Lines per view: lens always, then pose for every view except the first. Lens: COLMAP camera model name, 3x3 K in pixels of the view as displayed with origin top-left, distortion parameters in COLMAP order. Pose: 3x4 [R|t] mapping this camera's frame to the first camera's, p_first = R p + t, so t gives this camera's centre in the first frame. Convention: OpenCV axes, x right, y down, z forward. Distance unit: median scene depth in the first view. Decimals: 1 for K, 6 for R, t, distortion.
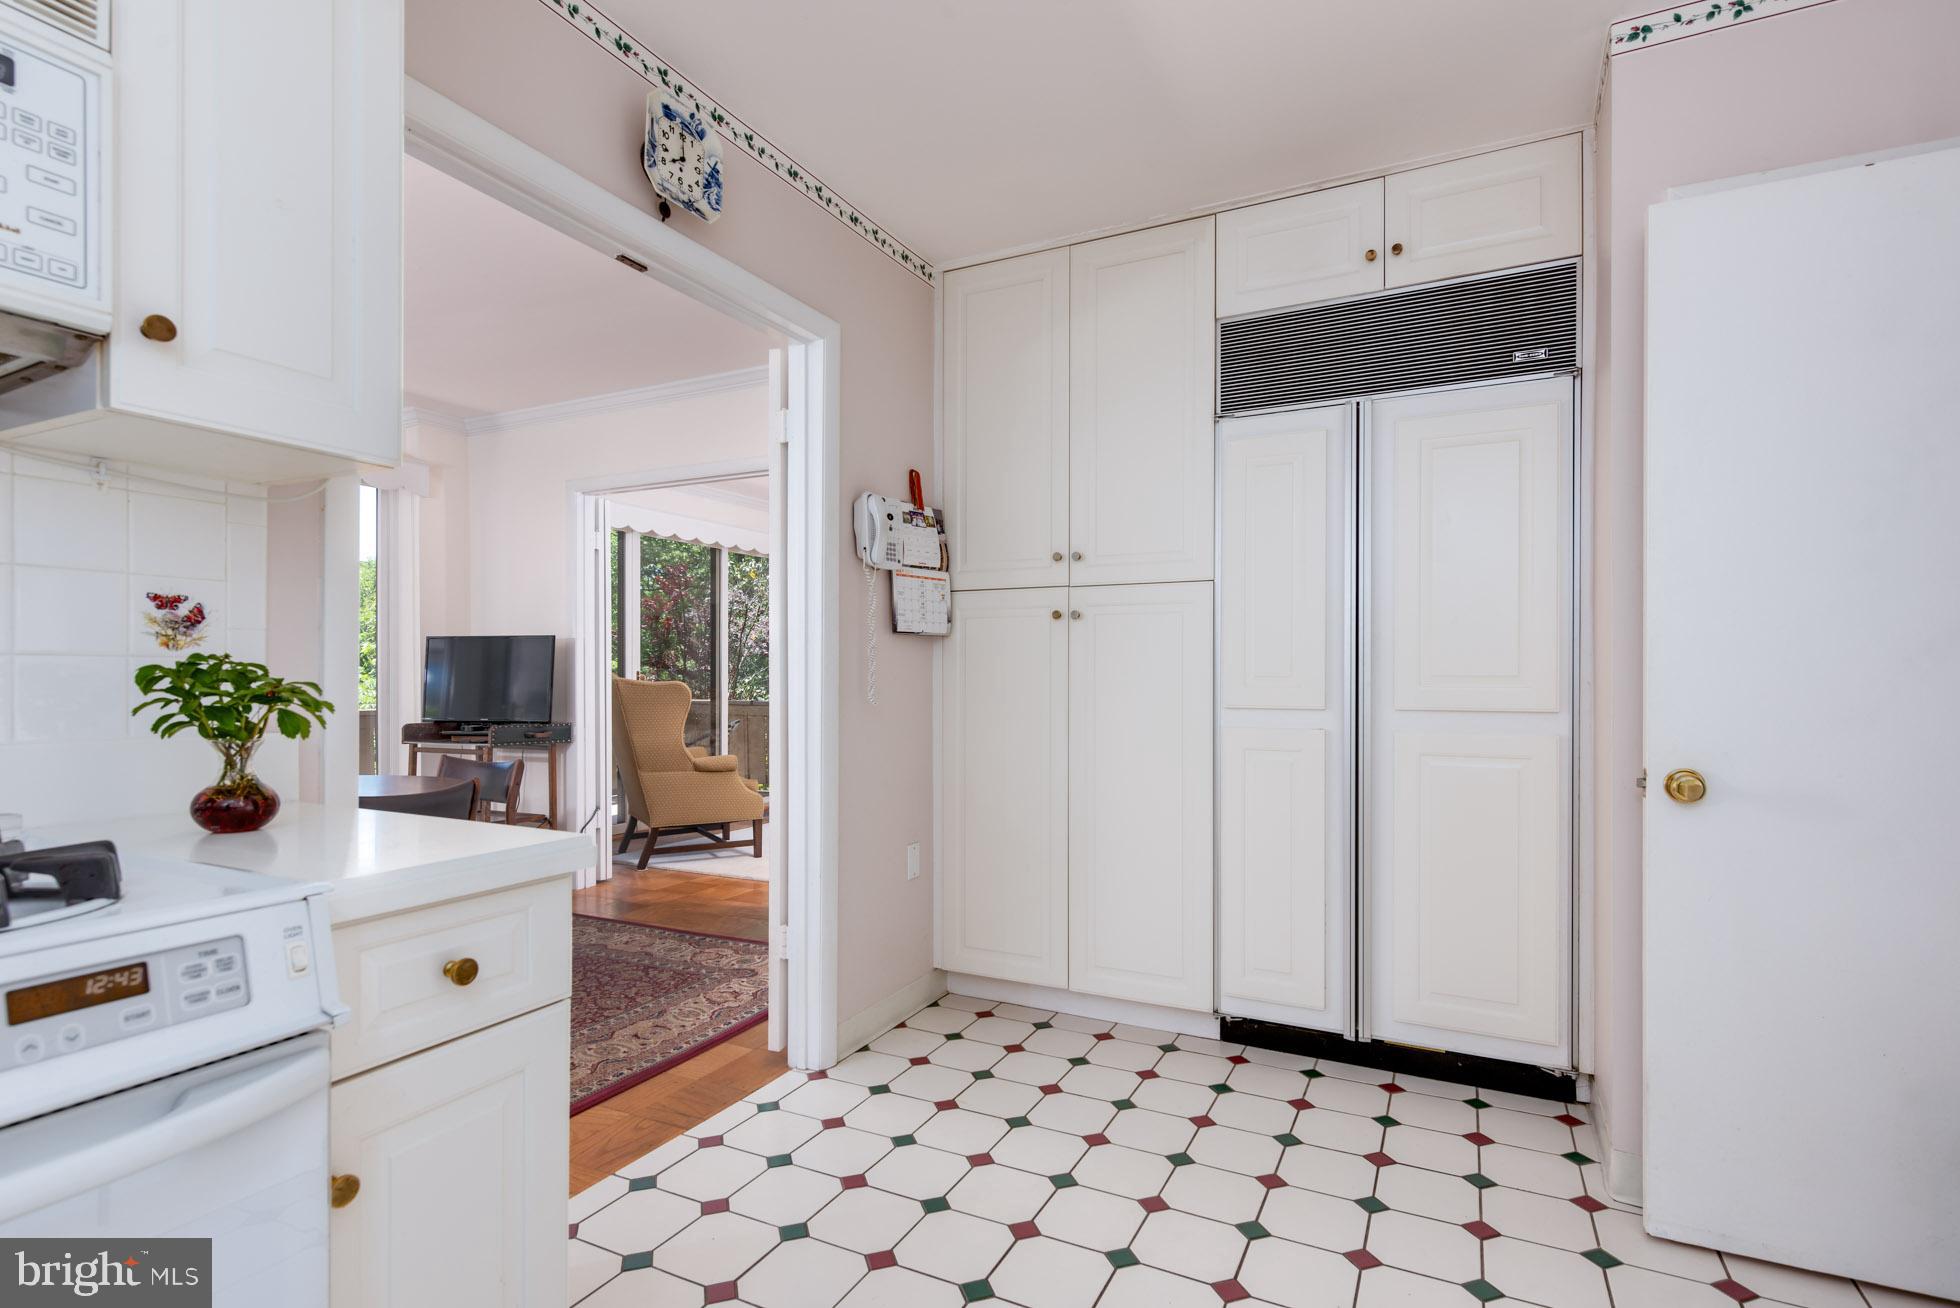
lens RADIAL K [[928.1, 0, 992.8], [0, 928.1, 665.7], [0, 0, 1]] dist [0.005505, 0.000514]
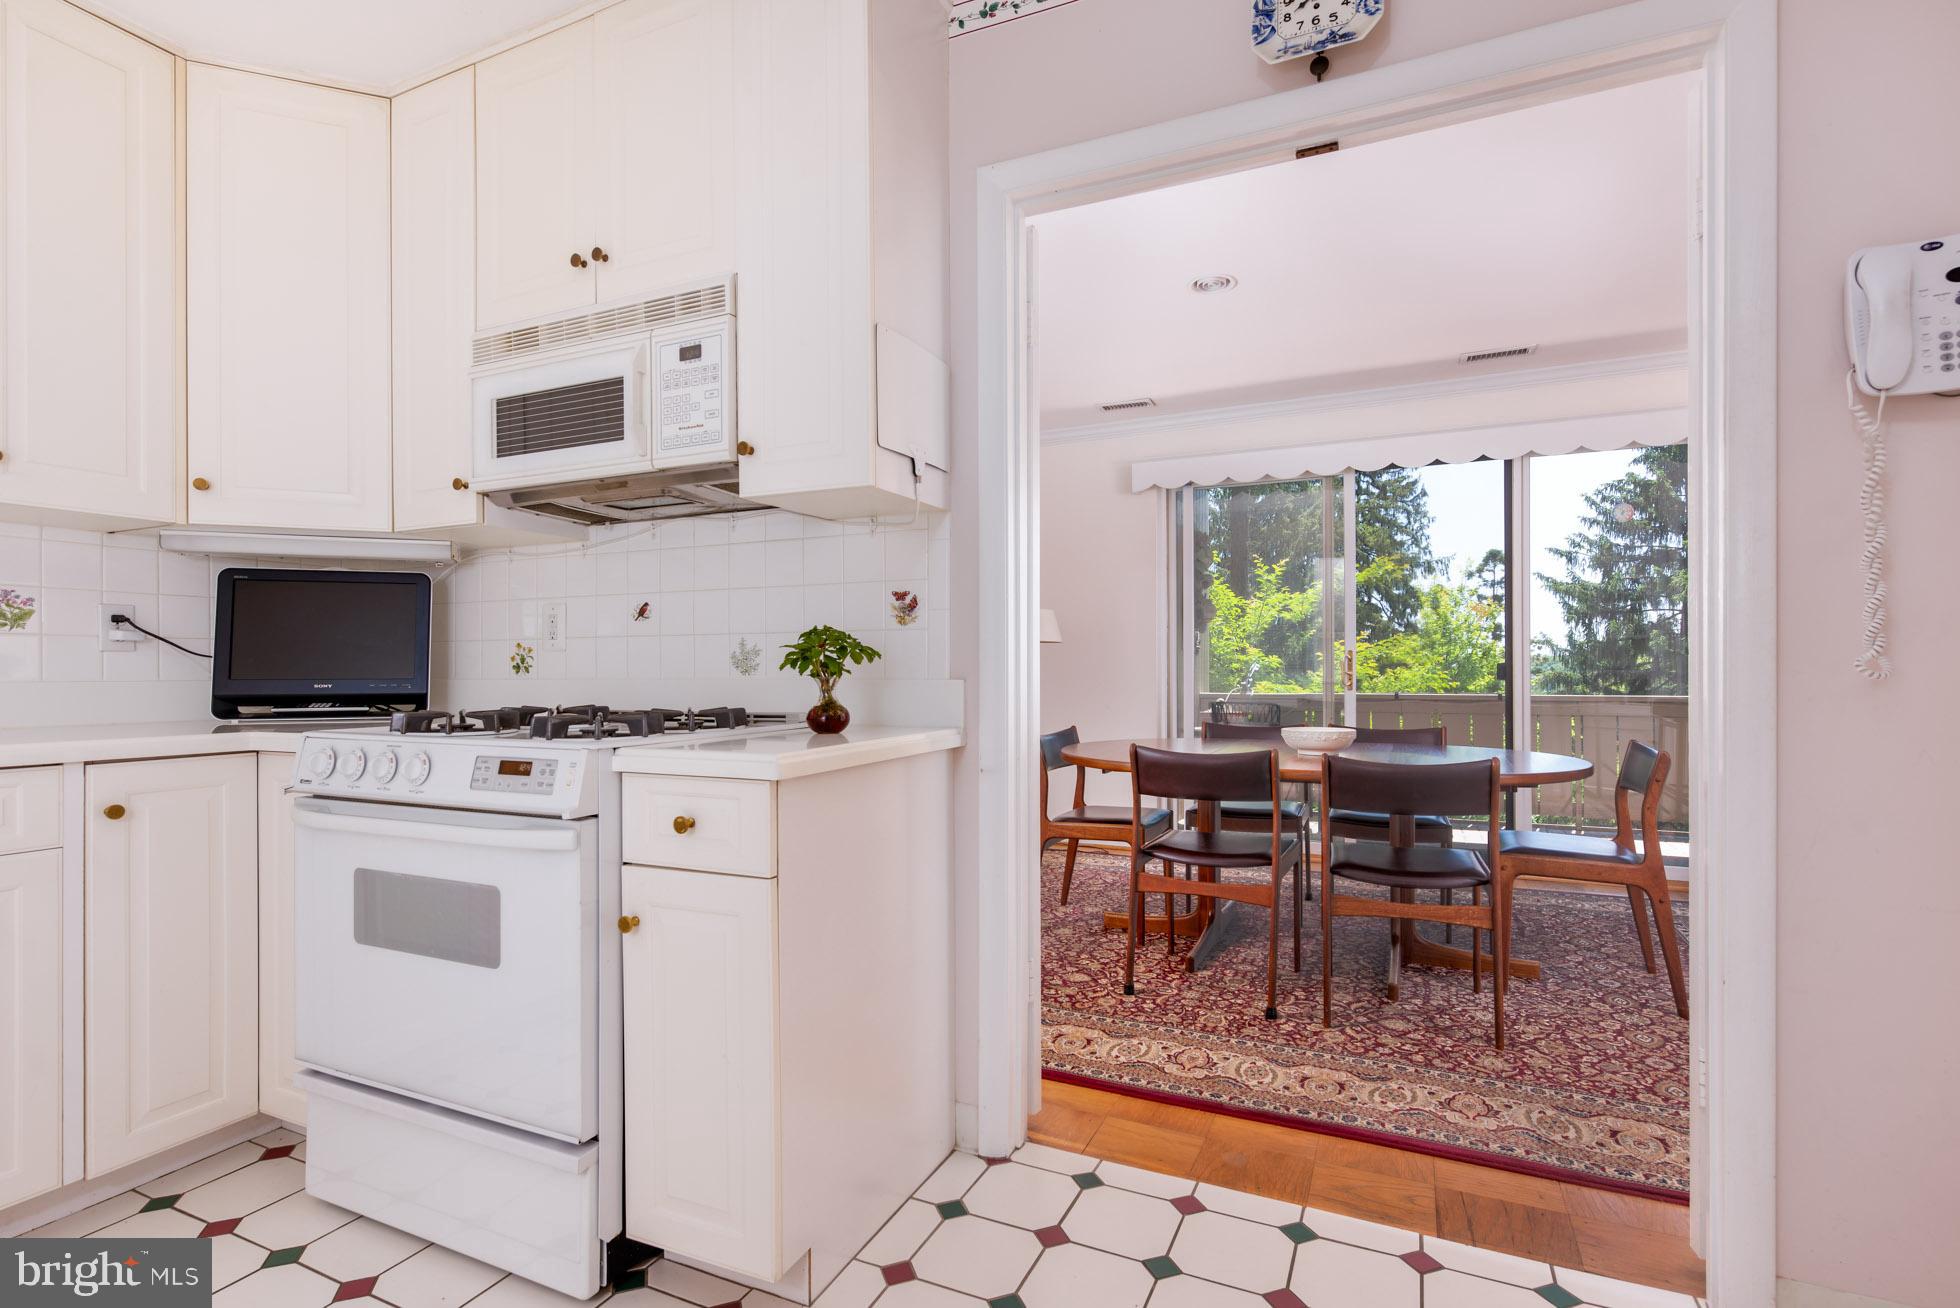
lens RADIAL K [[928.1, 0, 992.6], [0, 928.1, 661.8], [0, 0, 1]] dist [0.005505, 0.000514]
pose [[0.041279, -0.006071, -0.999129, 0.732899], [0.014778, 0.999876, -0.005465, 0.057147], [0.999038, -0.014539, 0.041363, 1.087552]]
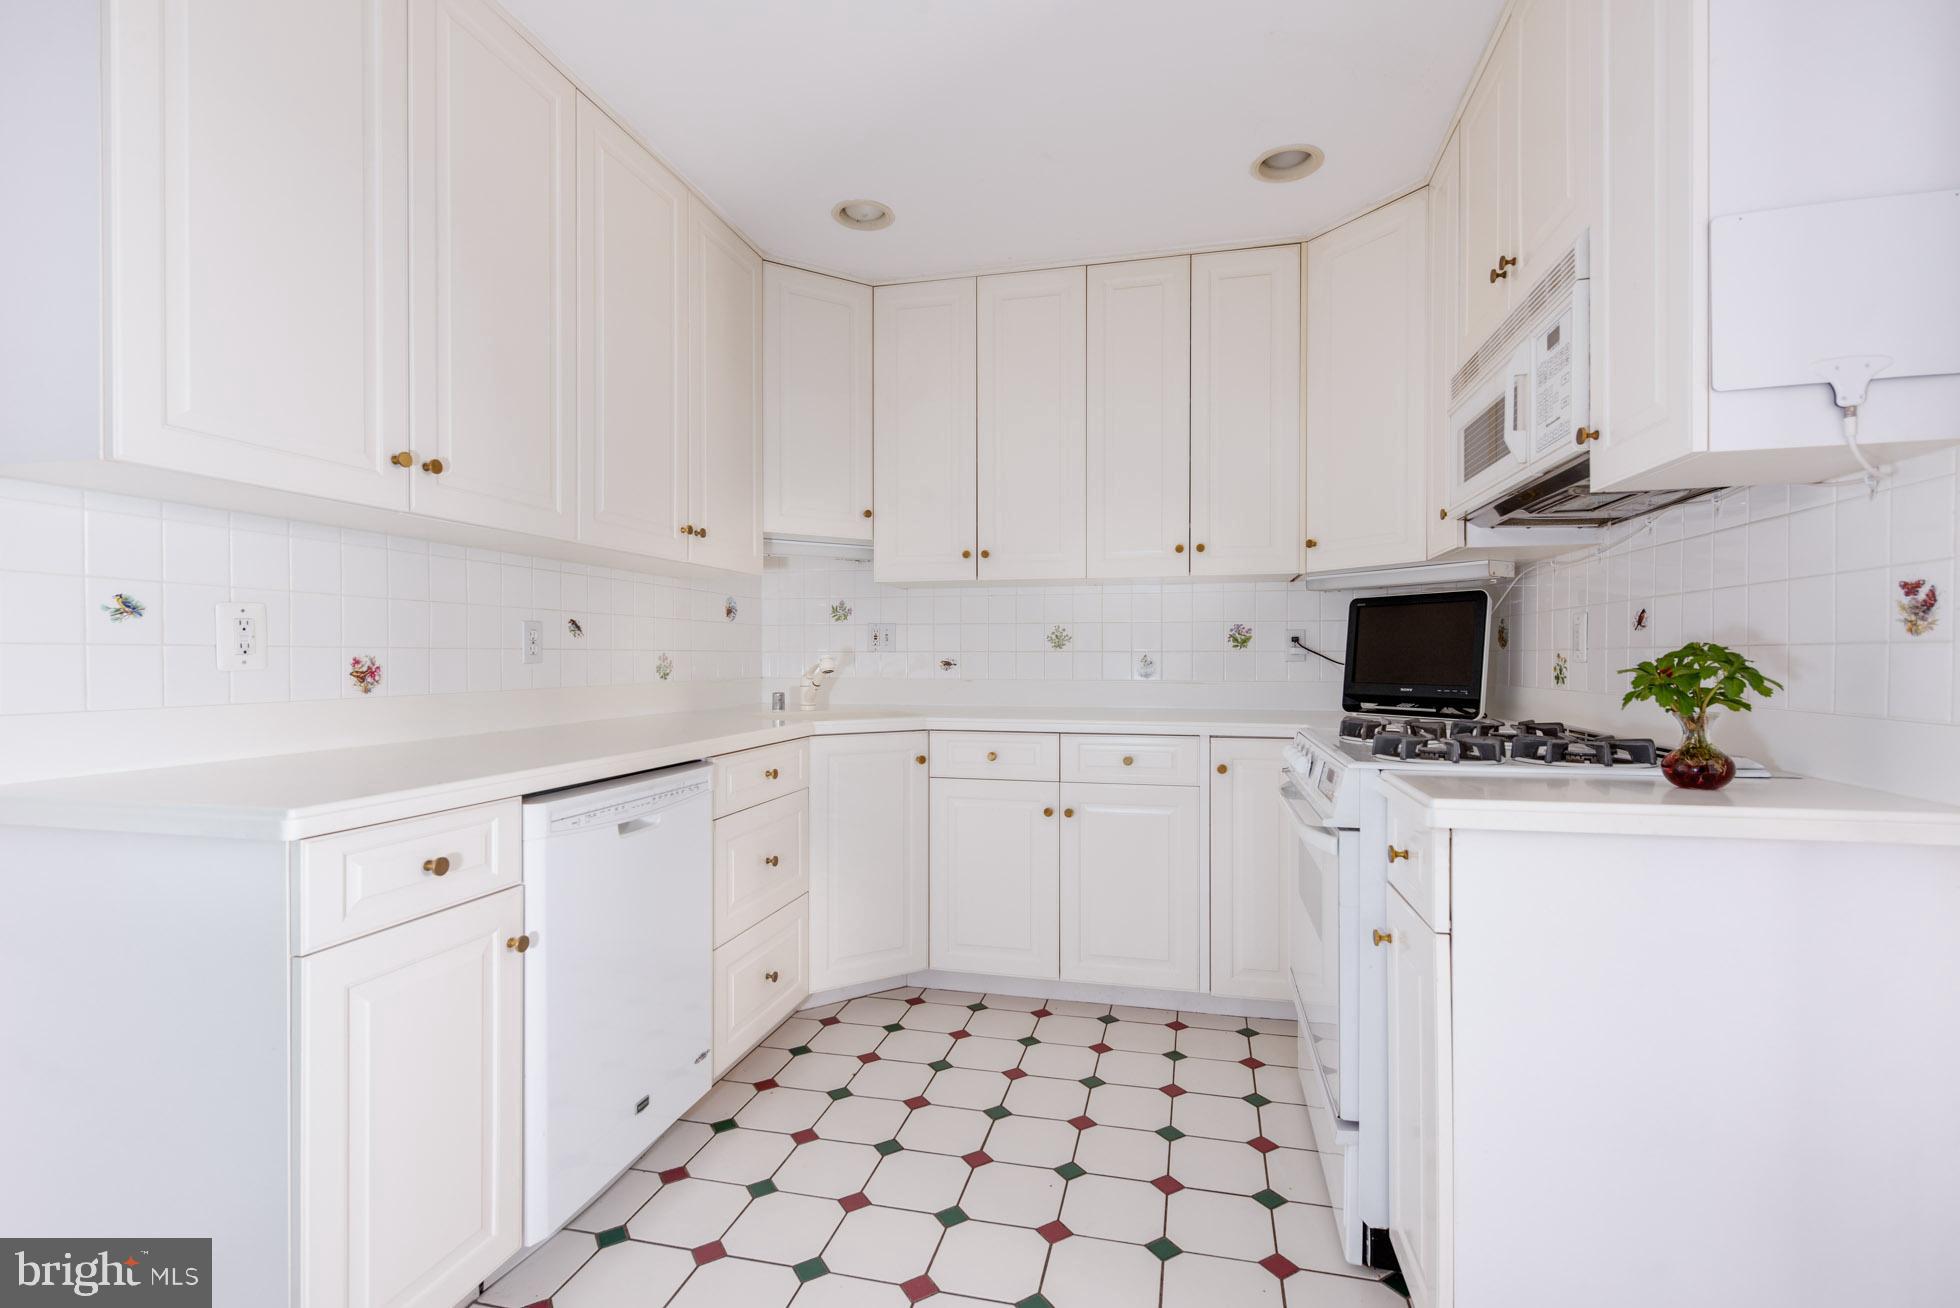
lens RADIAL K [[890.5, 0, 983.9], [0, 890.5, 657.4], [0, 0, 1]] dist [-0.003119, -0.000541]
pose [[-0.973150, 0.002219, -0.230160, 0.320244], [0.004295, 0.999954, -0.008520, 0.010788], [0.230131, -0.009280, -0.973115, 1.701020]]
